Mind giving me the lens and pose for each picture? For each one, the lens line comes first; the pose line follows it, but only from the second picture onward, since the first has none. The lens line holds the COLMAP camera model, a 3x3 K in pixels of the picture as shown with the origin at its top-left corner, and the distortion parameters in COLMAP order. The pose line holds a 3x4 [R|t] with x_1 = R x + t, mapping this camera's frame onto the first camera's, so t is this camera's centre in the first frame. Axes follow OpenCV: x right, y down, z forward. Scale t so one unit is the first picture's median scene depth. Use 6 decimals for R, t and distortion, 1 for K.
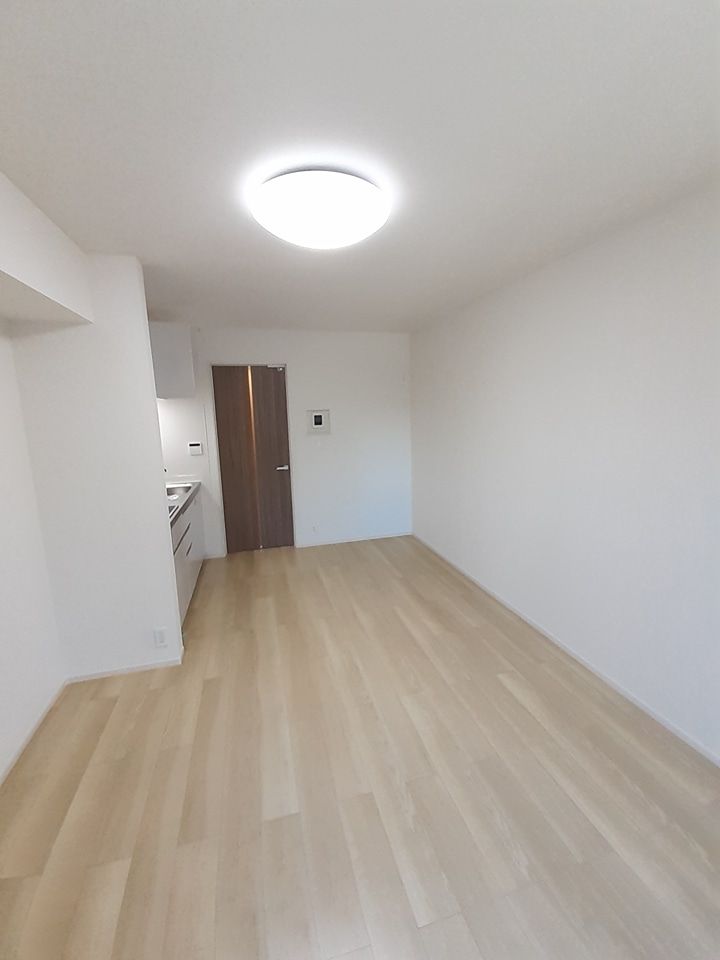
lens RADIAL K [[385.0, 0, 359.0], [0, 385.0, 472.0], [0, 0, 1]] dist [-0.001987, -0.000388]
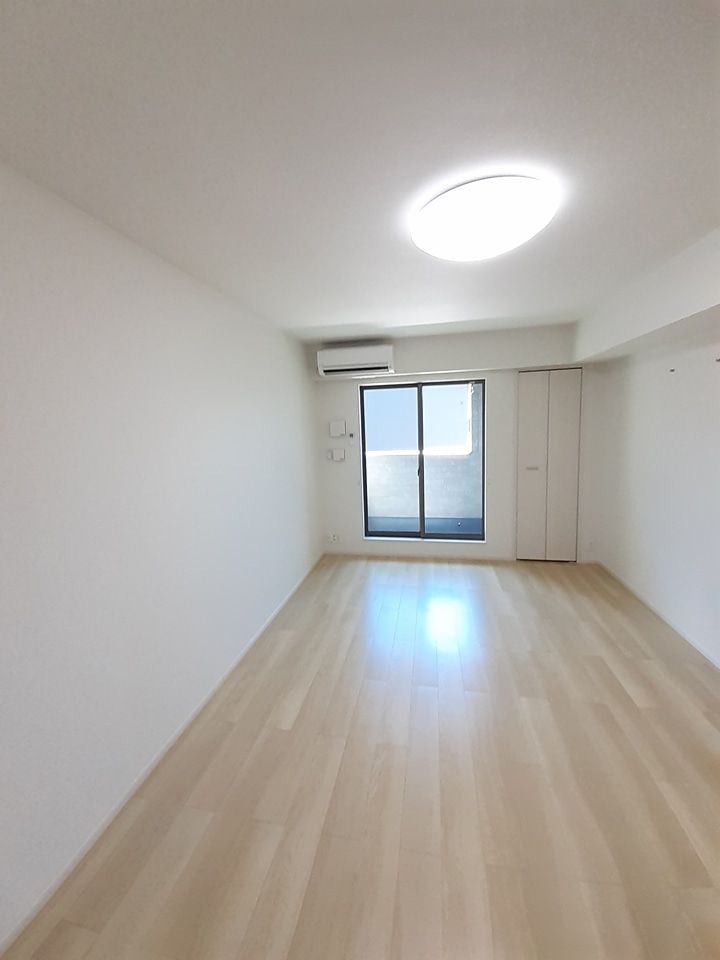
lens RADIAL K [[385.0, 0, 359.0], [0, 385.0, 472.0], [0, 0, 1]] dist [-0.001987, -0.000388]
pose [[-0.888545, -0.010339, 0.458673, -0.196940], [0.128132, 0.954373, 0.269731, -0.271131], [-0.440534, 0.298439, -0.846679, 1.597630]]
